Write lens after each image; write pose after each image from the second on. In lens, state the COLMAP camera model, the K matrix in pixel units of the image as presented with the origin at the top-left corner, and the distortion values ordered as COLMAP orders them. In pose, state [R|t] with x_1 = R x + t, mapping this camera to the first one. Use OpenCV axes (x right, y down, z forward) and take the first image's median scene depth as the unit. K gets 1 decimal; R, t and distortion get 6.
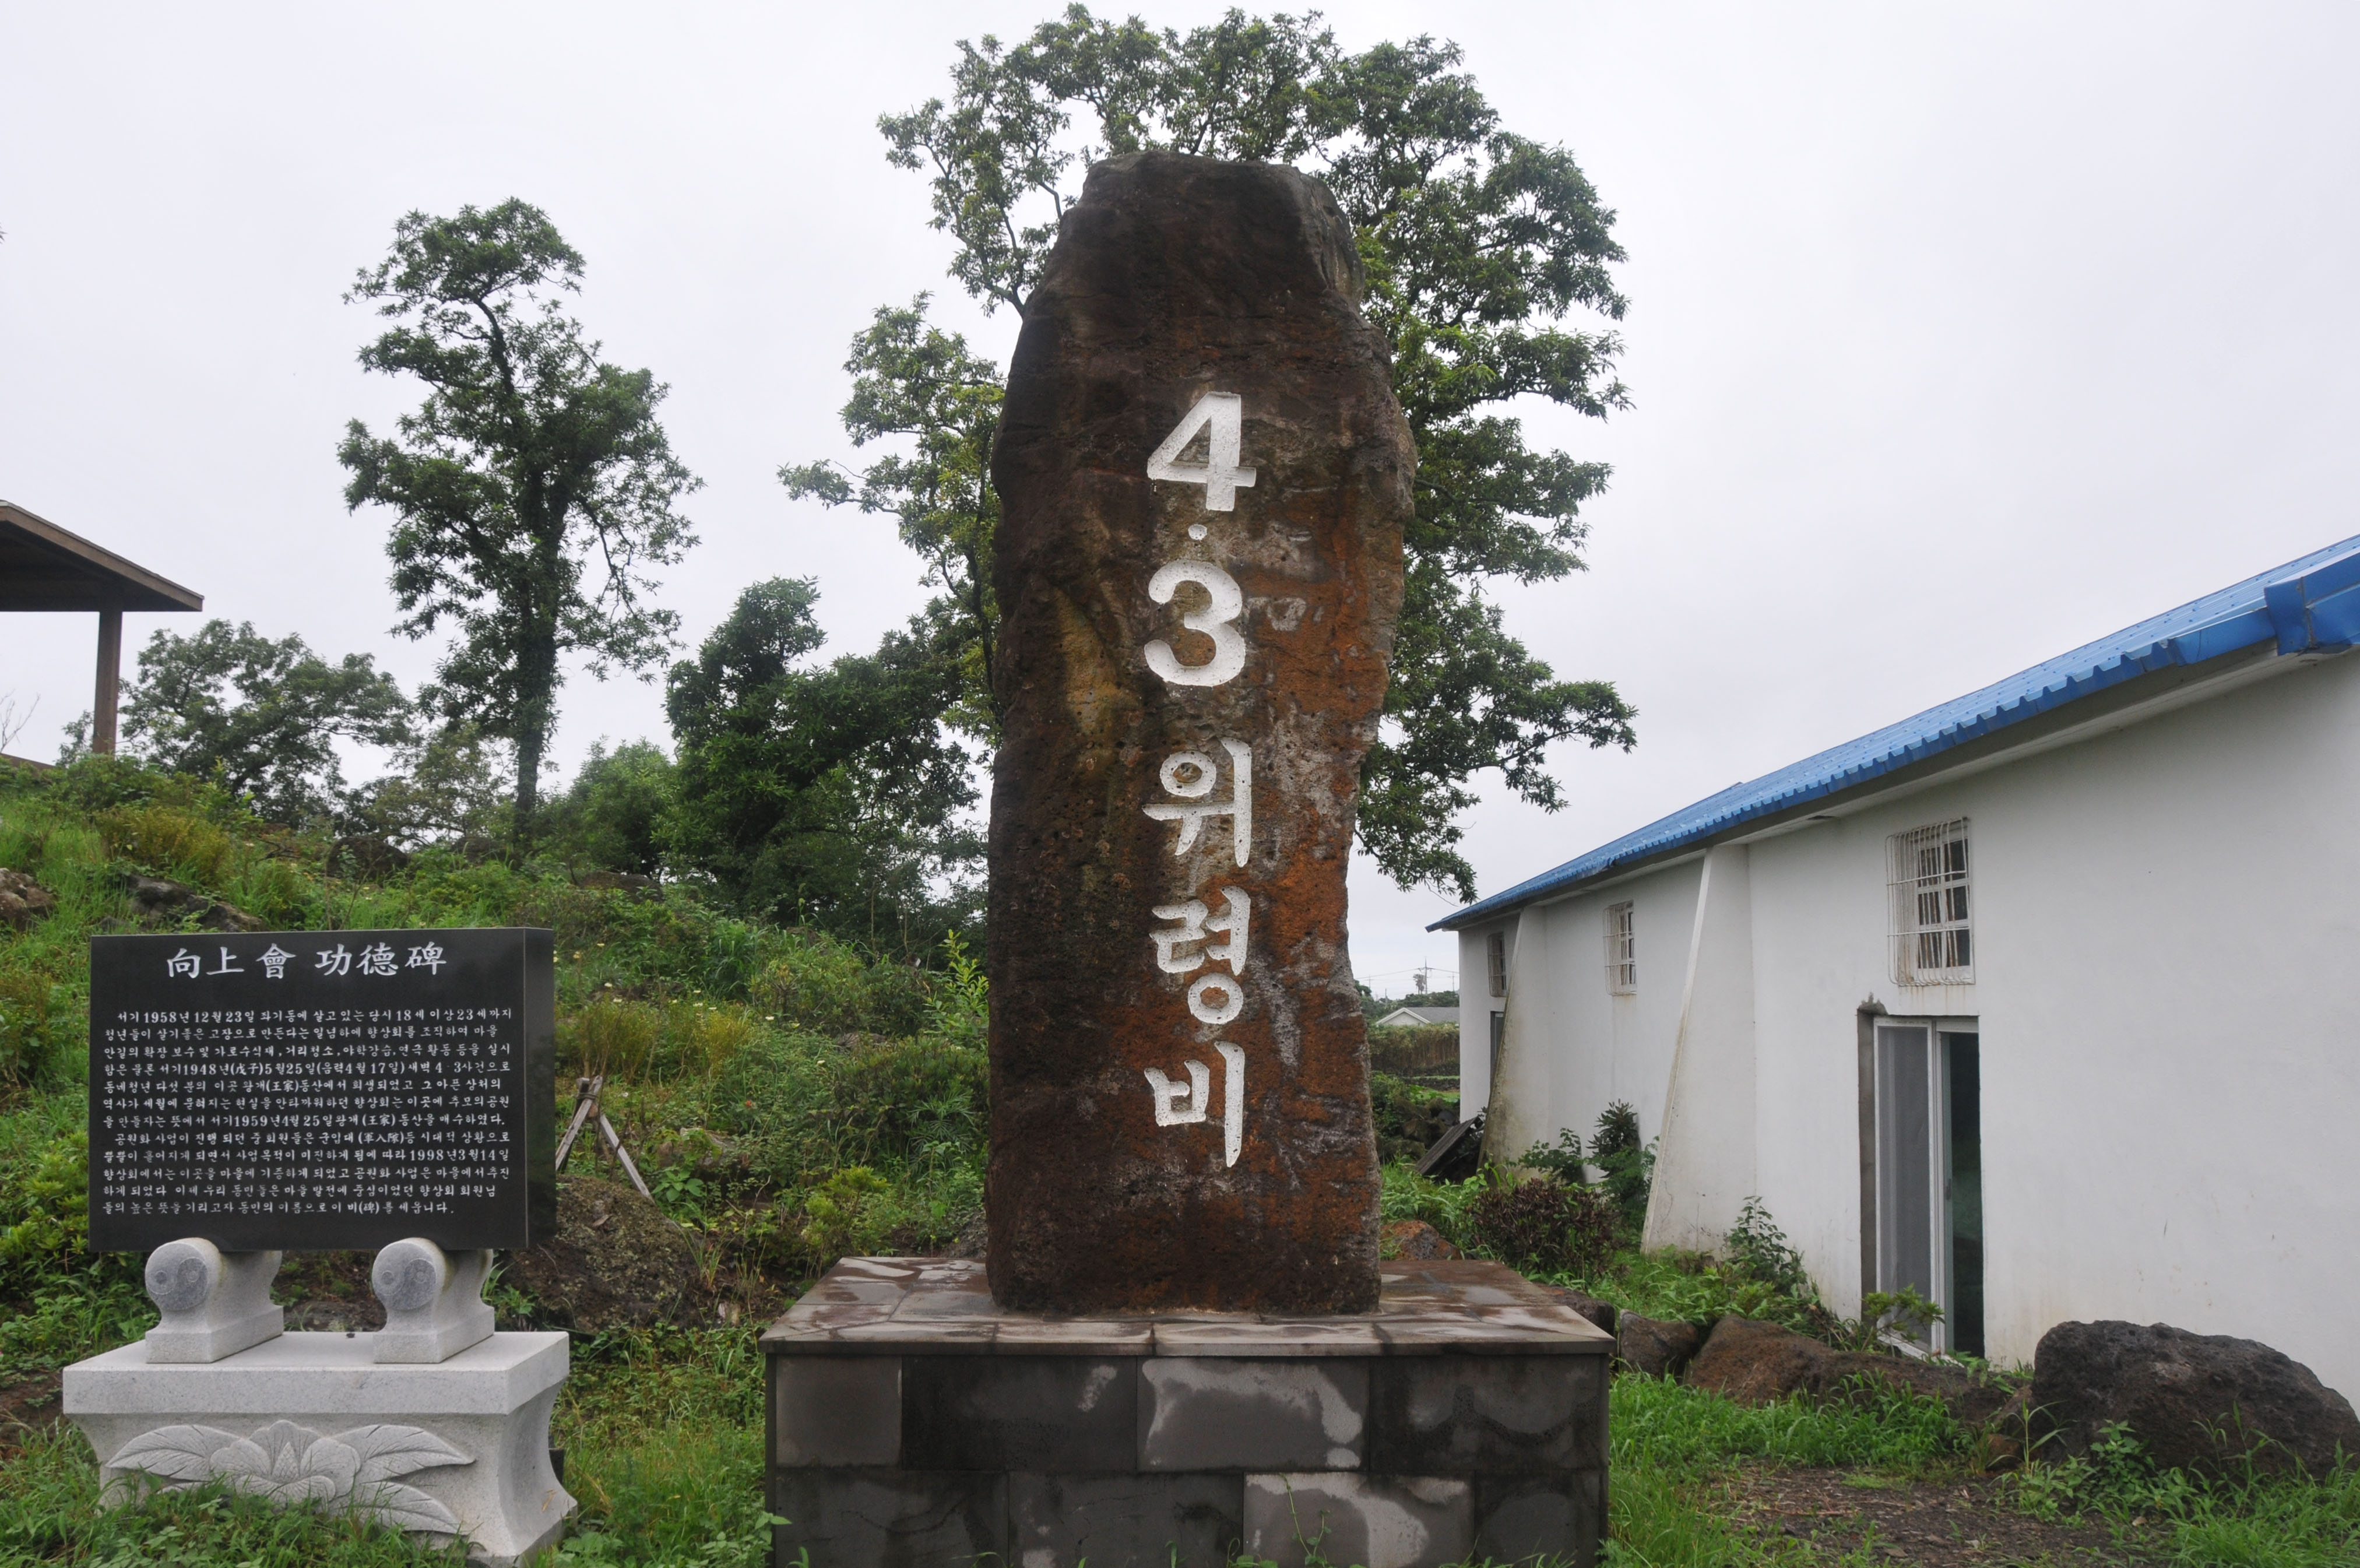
lens RADIAL K [[1959.7, 0, 1181.0], [0, 1959.7, 841.8], [0, 0, 1]] dist [-0.160001, 0.105506]
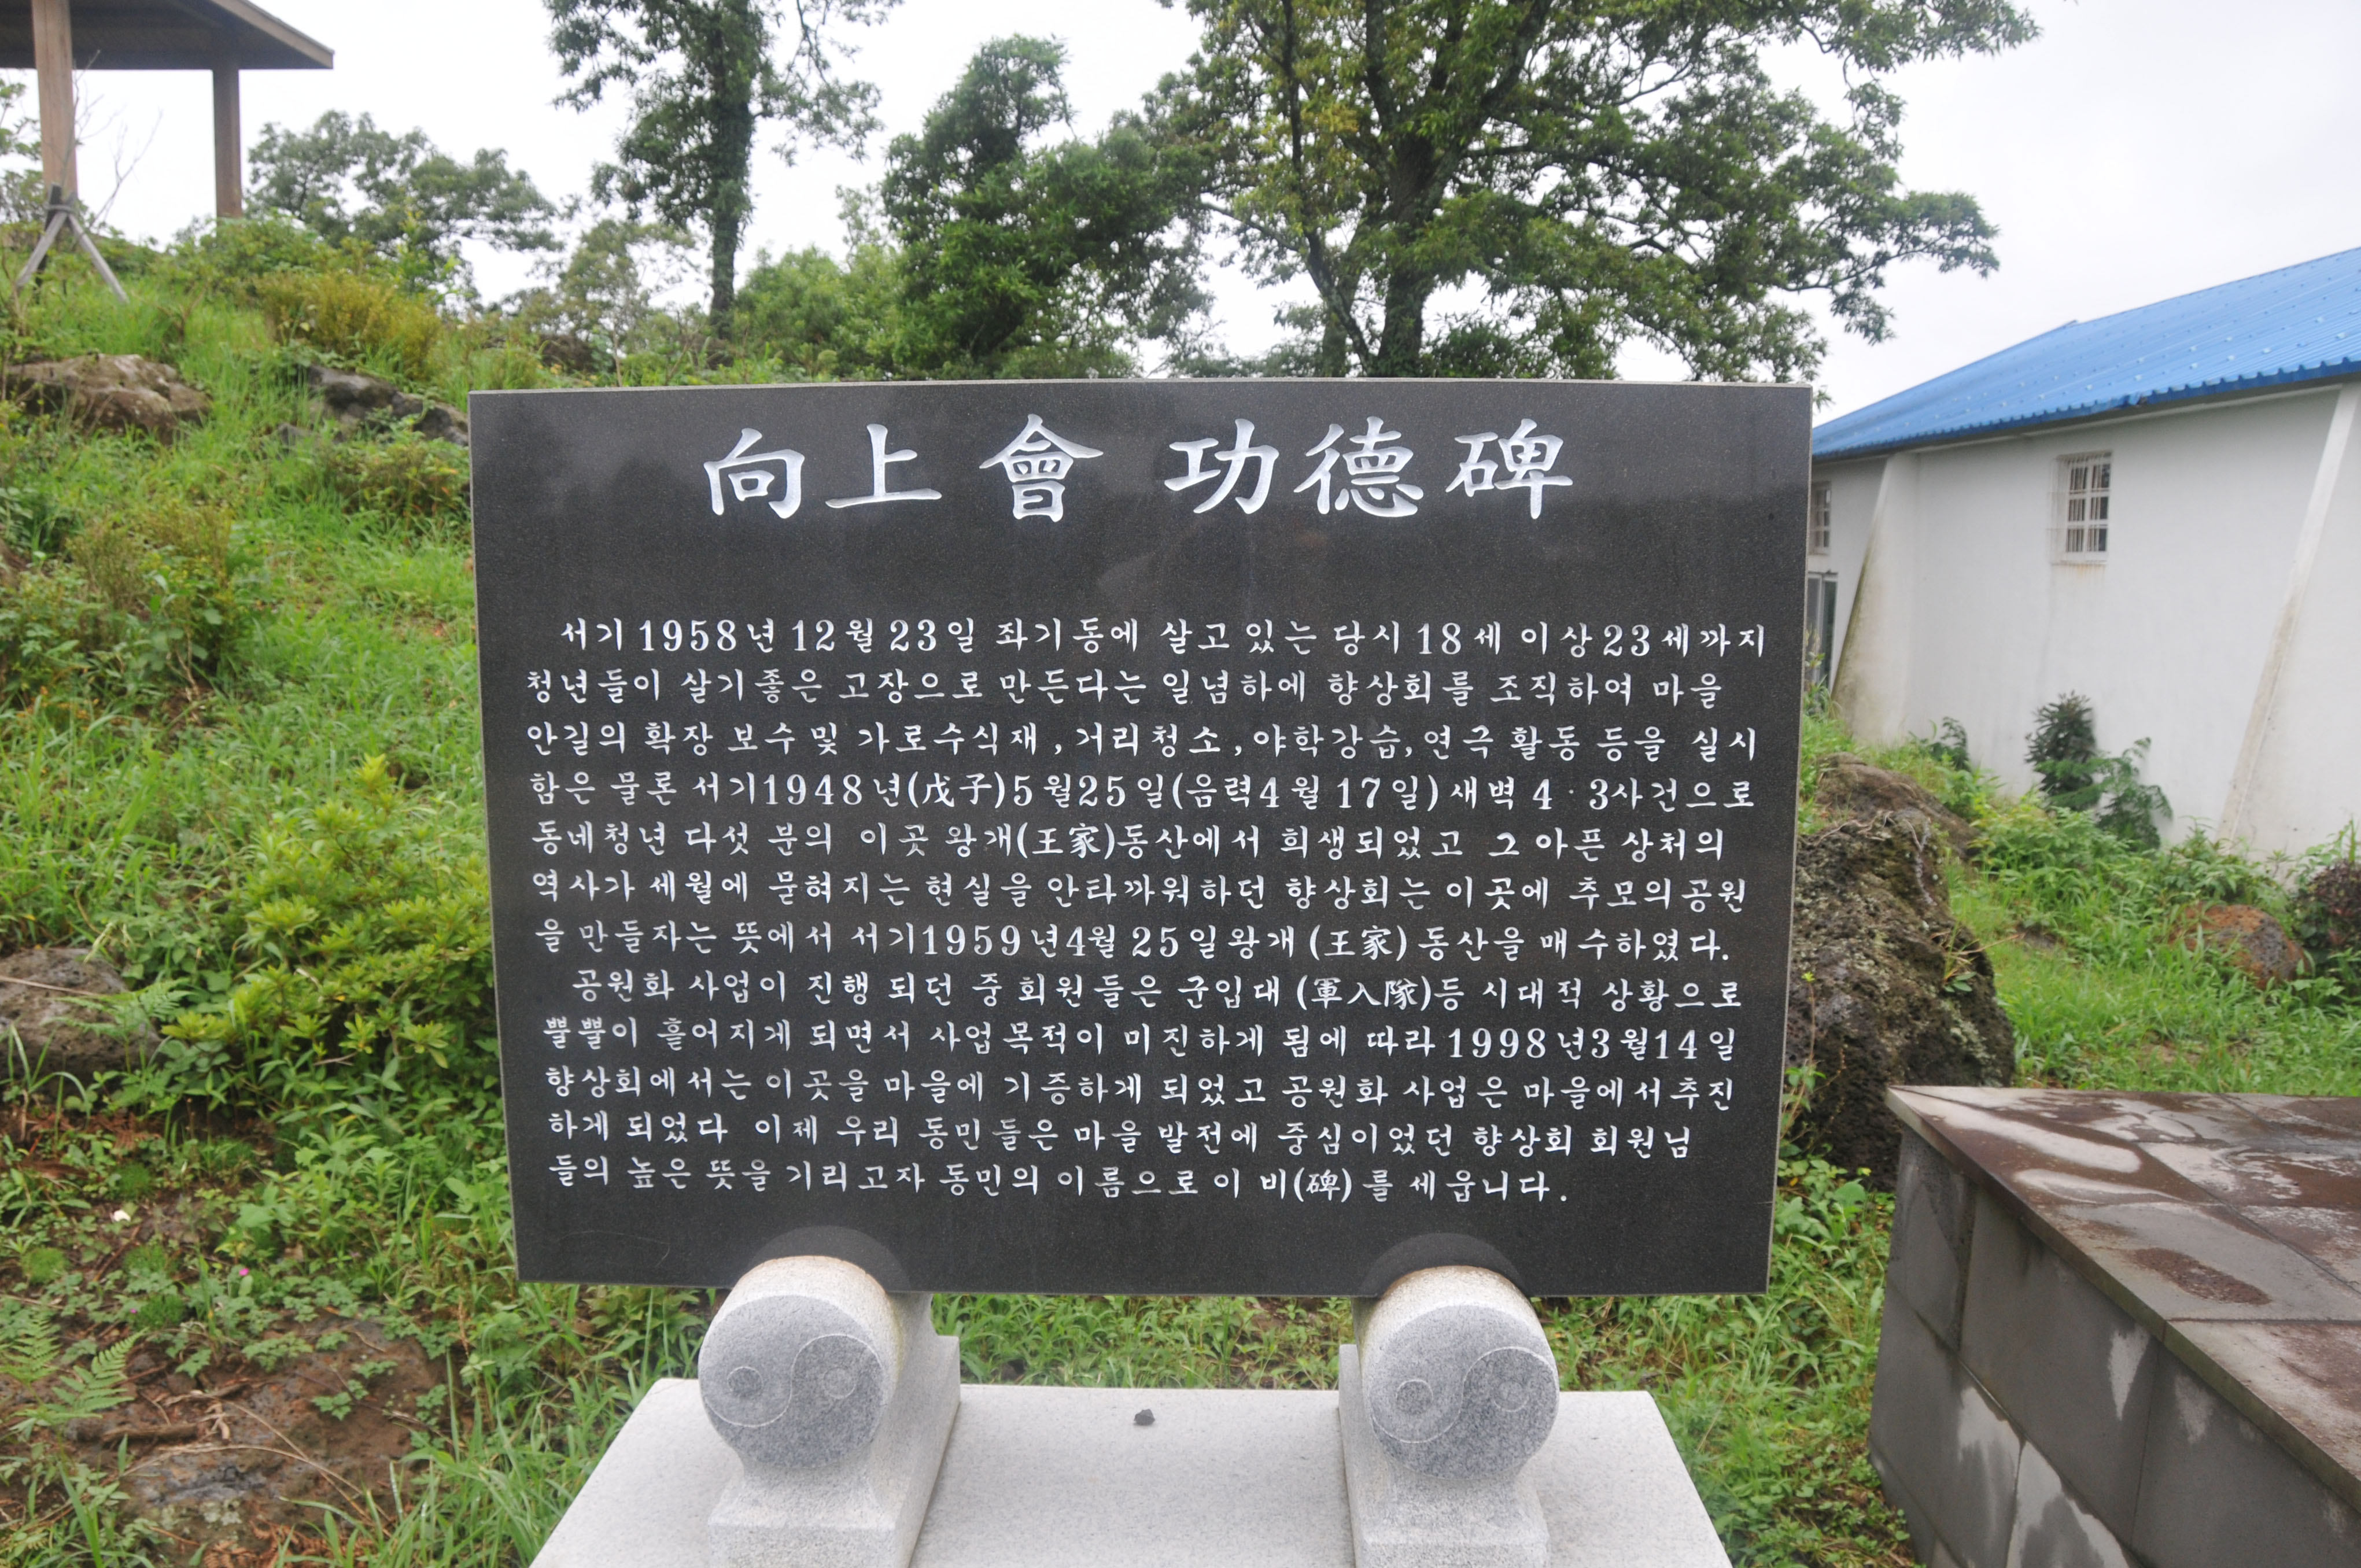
lens RADIAL K [[1960.4, 0, 1181.5], [0, 1960.4, 841.8], [0, 0, 1]] dist [-0.160001, 0.105506]
pose [[0.998218, 0.030861, -0.051080, -0.434172], [-0.018138, 0.972310, 0.232989, 0.046591], [0.056855, -0.231647, 0.971137, 0.658315]]
